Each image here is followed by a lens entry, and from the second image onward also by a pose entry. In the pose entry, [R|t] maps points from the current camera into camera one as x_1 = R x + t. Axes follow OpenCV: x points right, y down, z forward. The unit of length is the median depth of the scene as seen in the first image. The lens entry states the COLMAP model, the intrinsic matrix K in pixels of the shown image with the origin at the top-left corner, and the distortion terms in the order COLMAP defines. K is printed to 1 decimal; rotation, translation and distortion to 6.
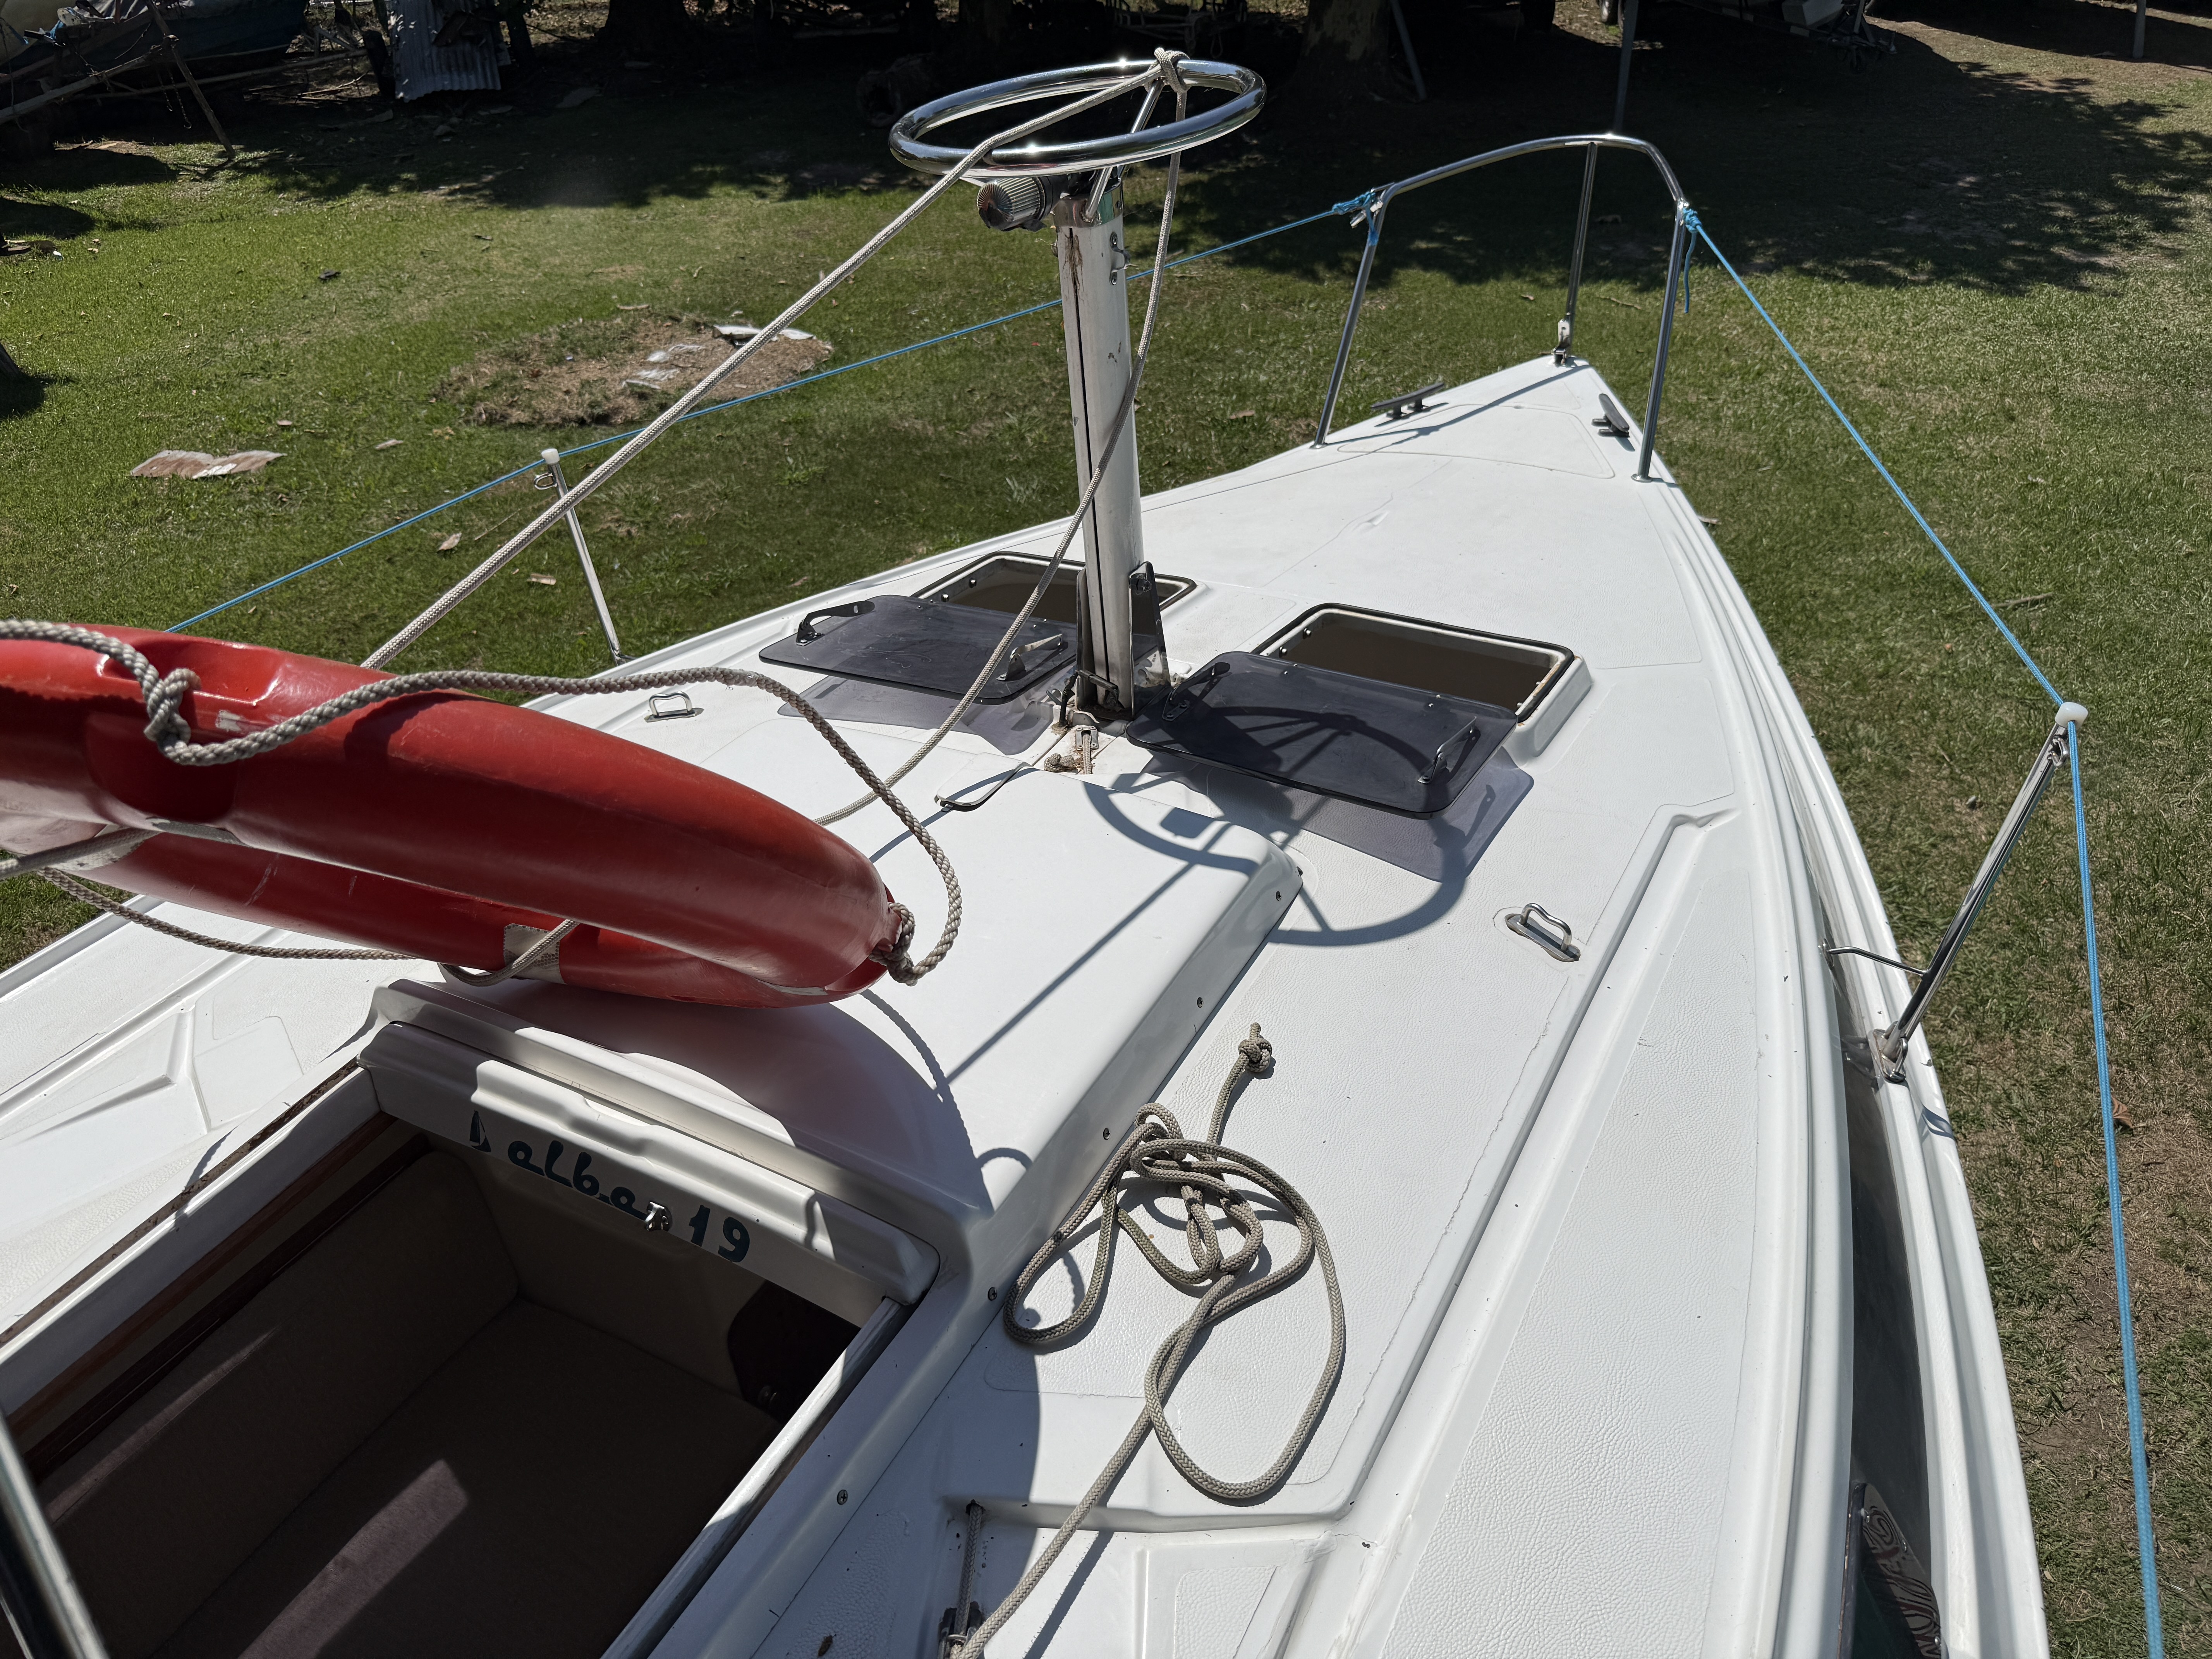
lens RADIAL K [[1589.2, 0, 1104.2], [0, 1589.2, 811.9], [0, 0, 1]] dist [-0.001570, -0.003645]
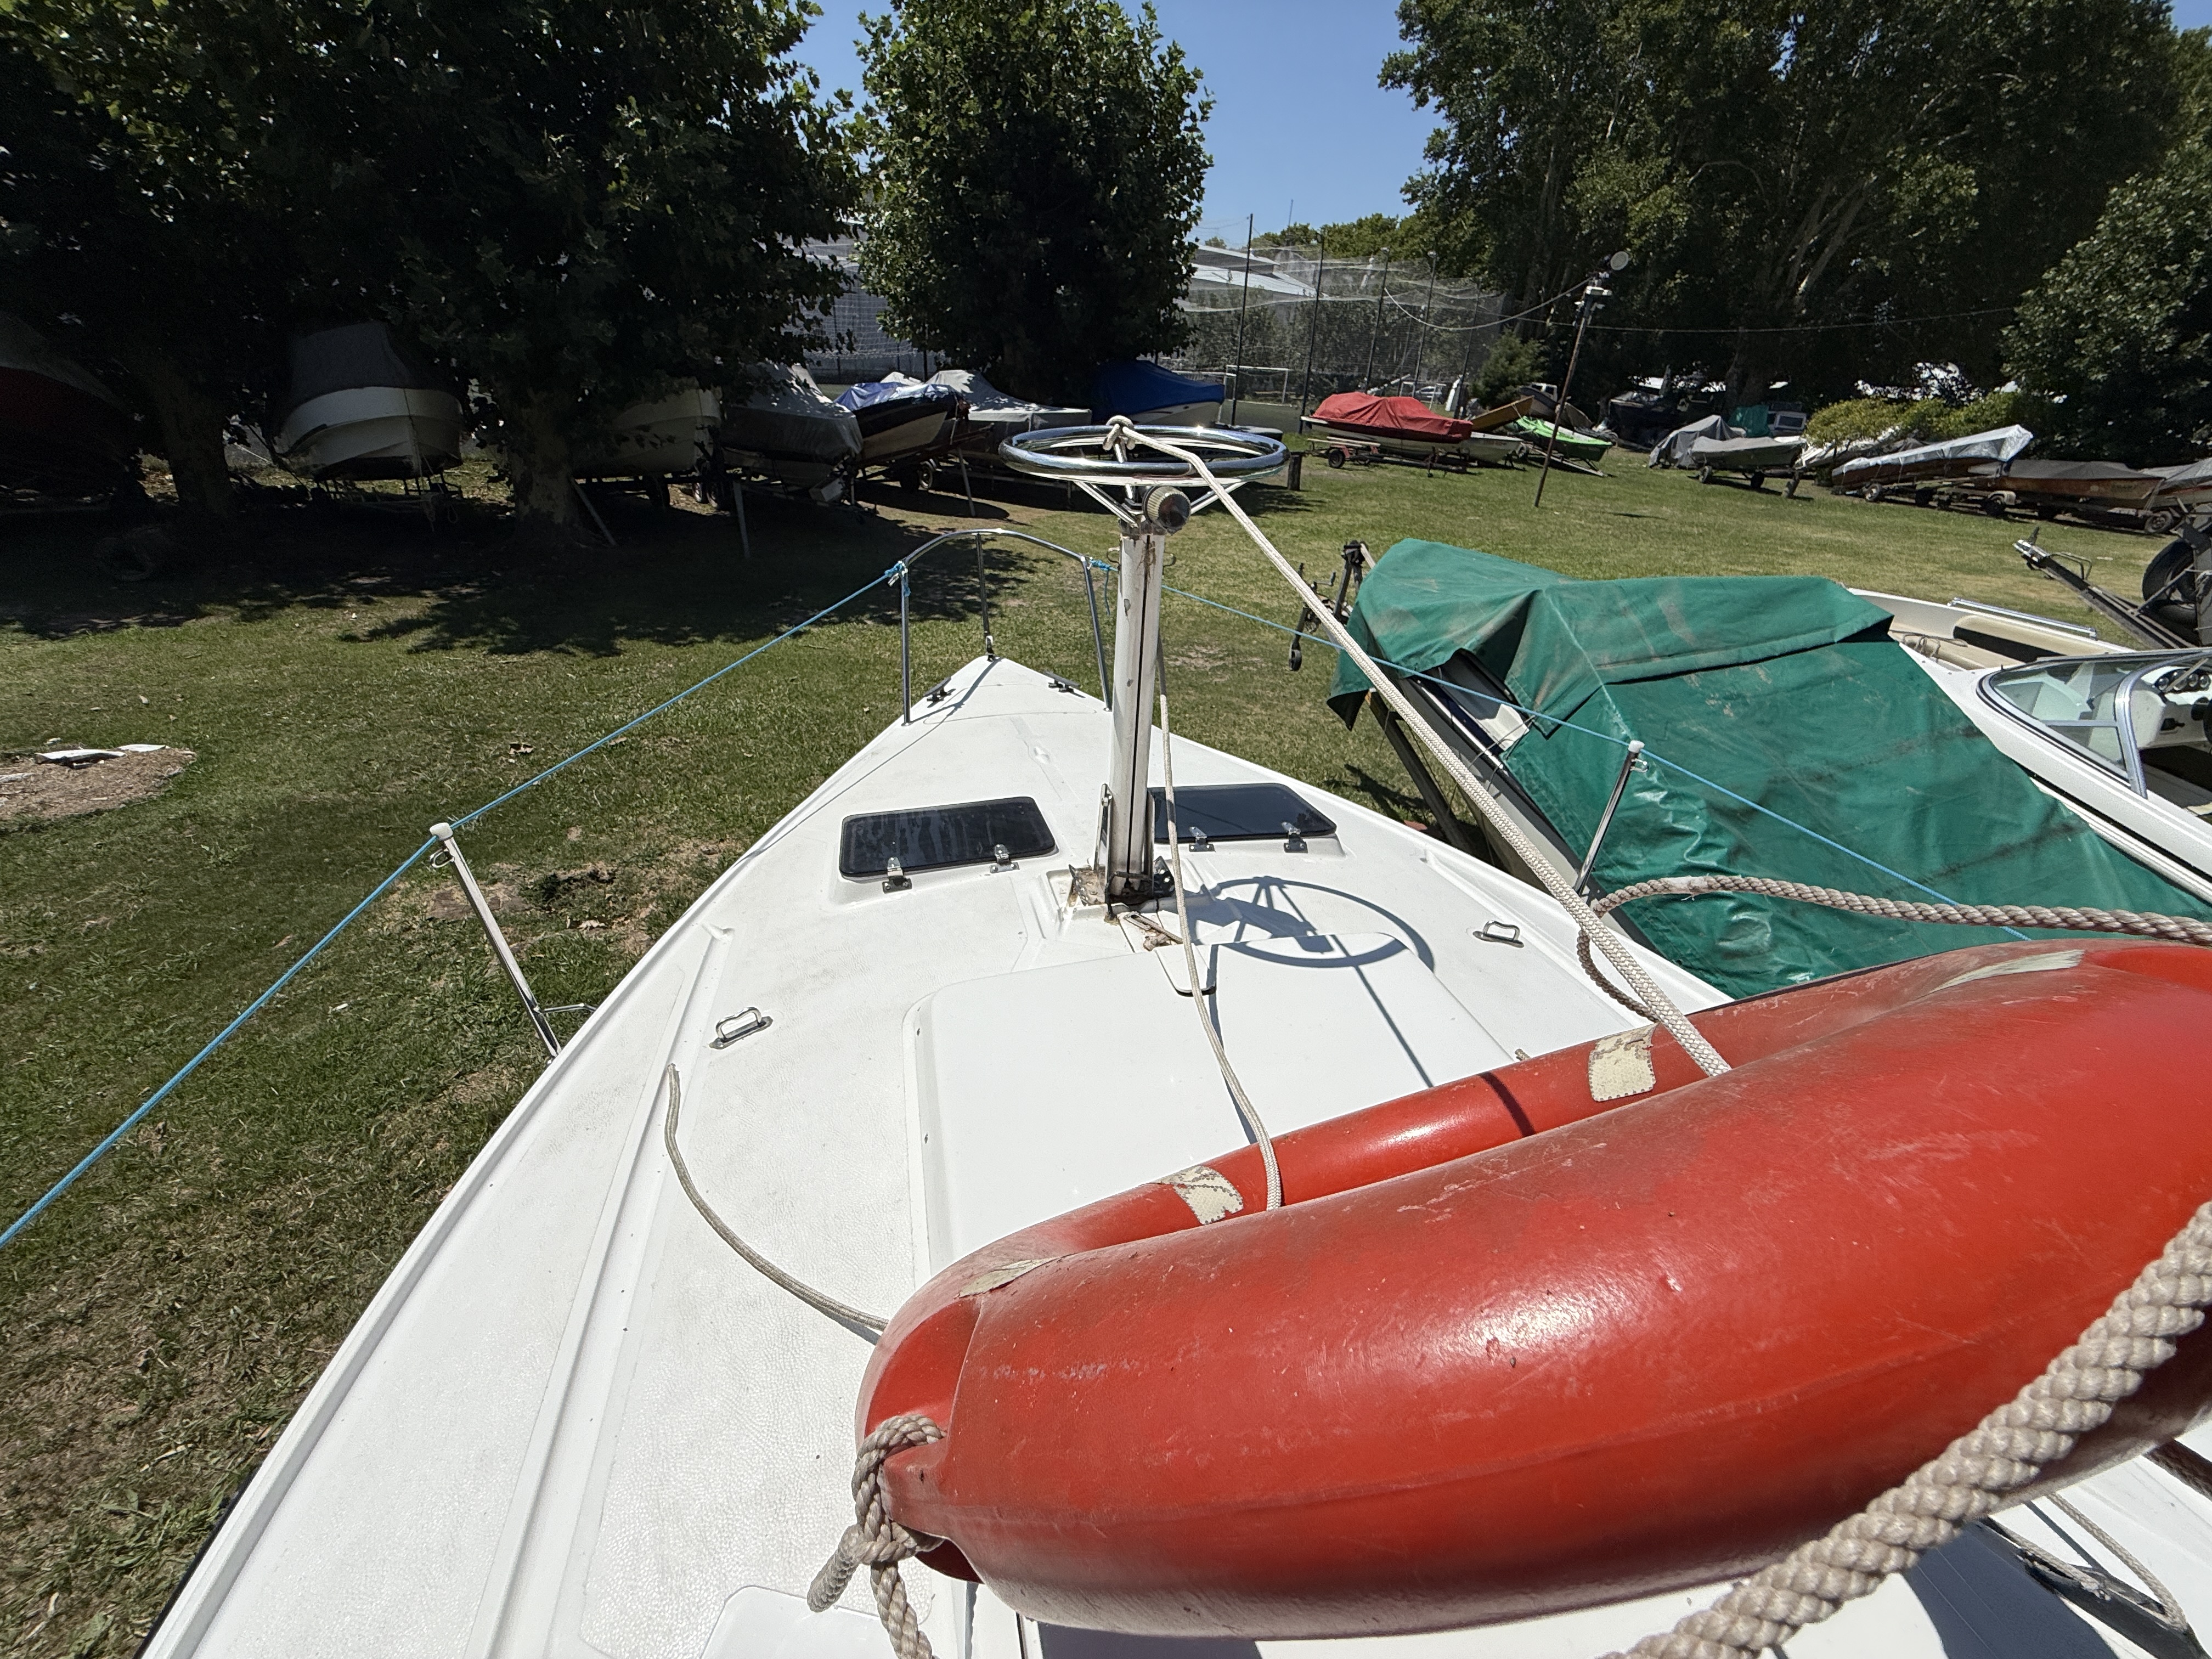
lens RADIAL K [[883.7, 0, 1108.2], [0, 883.7, 833.6], [0, 0, 1]] dist [0.000398, -0.000364]
pose [[0.733125, -0.237254, 0.637369, -0.119757], [0.307792, 0.951454, 0.000136, -0.030506], [-0.606459, 0.196077, 0.770559, 0.106871]]
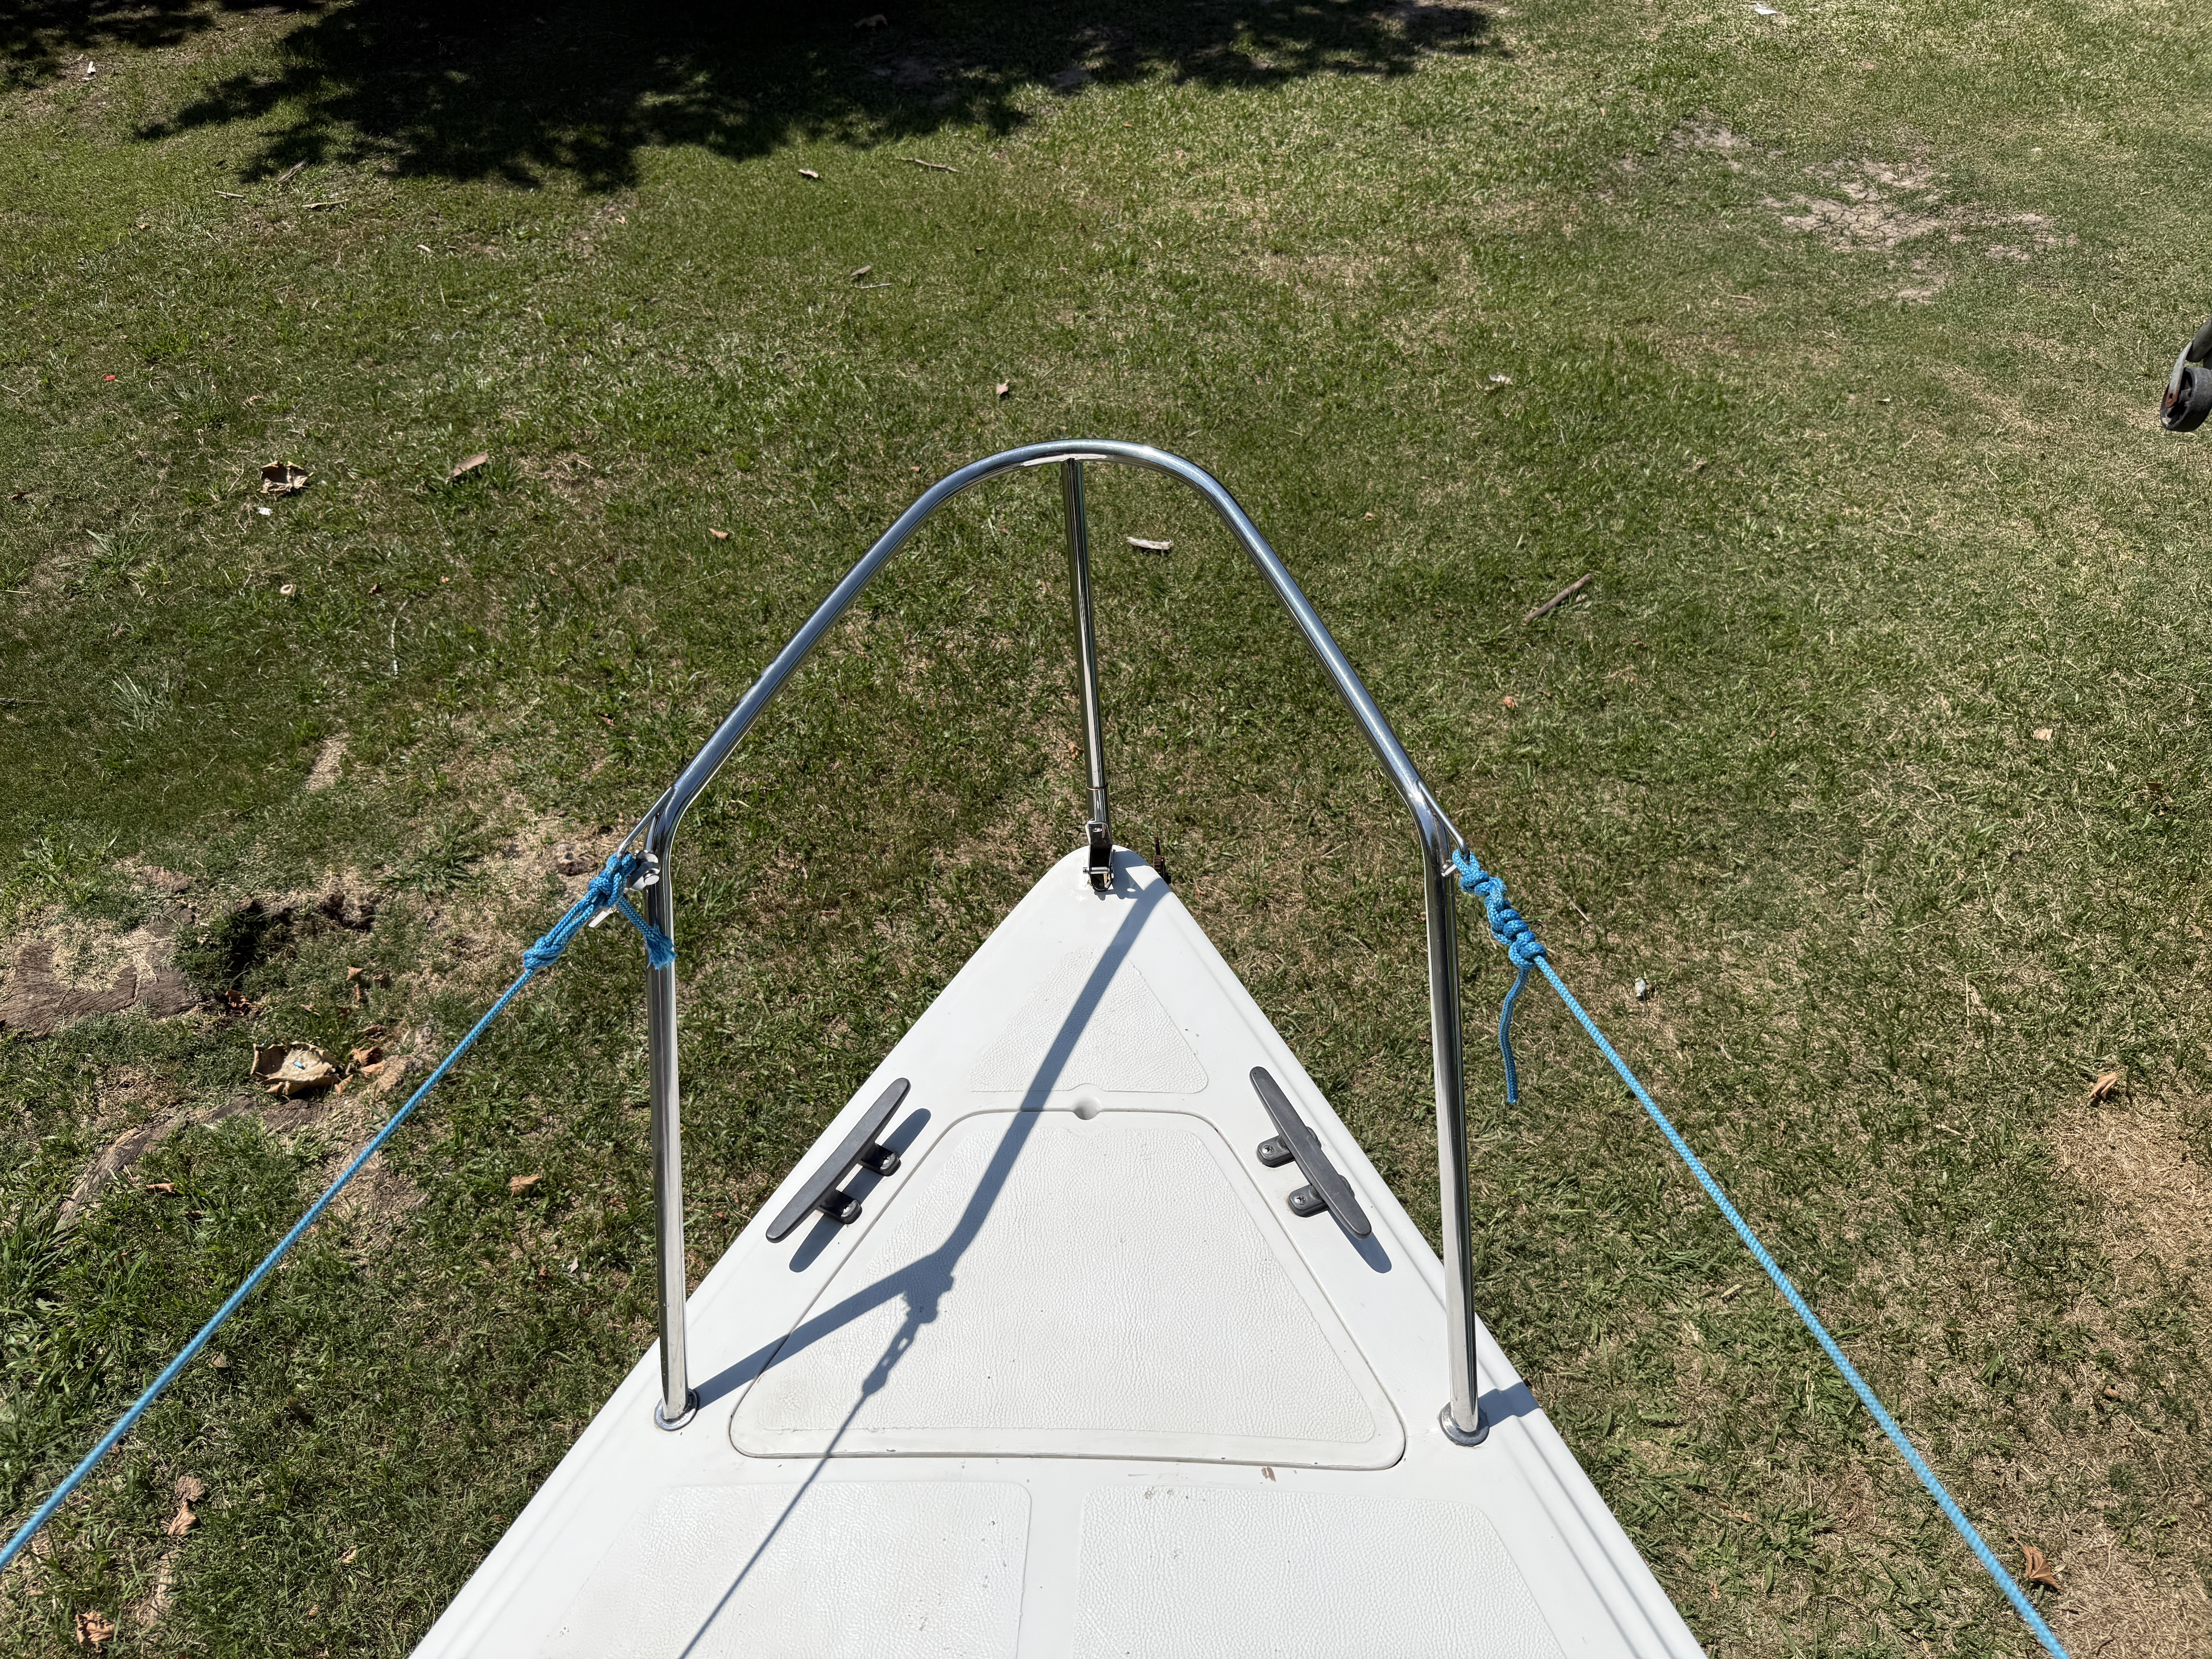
lens RADIAL K [[1602.6, 0, 1126.4], [0, 1602.6, 827.4], [0, 0, 1]] dist [0.002988, 0.000772]
pose [[0.892139, -0.305041, 0.333224, 0.061447], [0.245989, 0.946685, 0.208032, -0.177466], [-0.378916, -0.103623, 0.919611, 0.247956]]
